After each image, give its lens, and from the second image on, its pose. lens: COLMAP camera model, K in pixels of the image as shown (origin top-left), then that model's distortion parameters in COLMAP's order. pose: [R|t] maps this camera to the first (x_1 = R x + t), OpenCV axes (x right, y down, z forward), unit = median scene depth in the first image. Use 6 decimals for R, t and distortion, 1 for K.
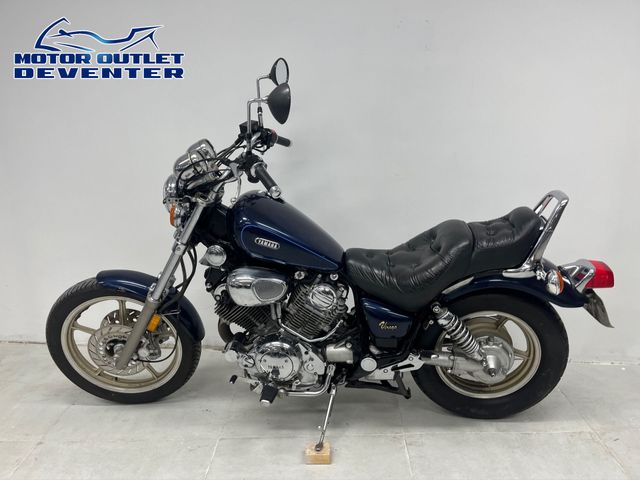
lens RADIAL K [[496.9, 0, 317.5], [0, 496.9, 242.6], [0, 0, 1]] dist [0.084257, -0.117280]
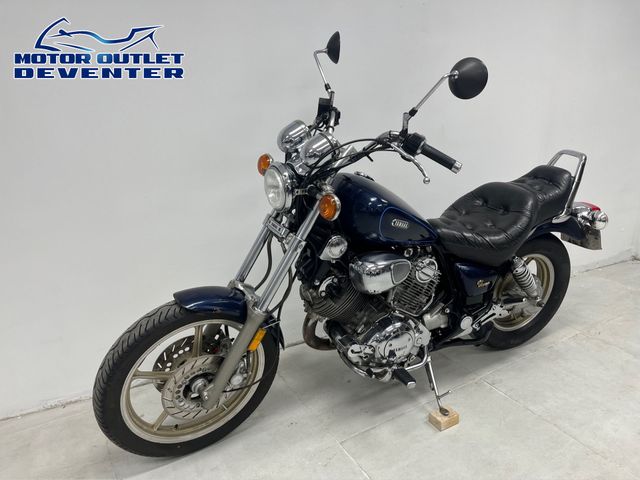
lens RADIAL K [[496.9, 0, 317.5], [0, 496.9, 242.6], [0, 0, 1]] dist [0.084257, -0.117280]
pose [[0.847668, -0.164228, 0.504468, -0.656645], [0.150381, 0.986260, 0.068386, -0.047191], [-0.508768, 0.017894, 0.860718, 0.218816]]
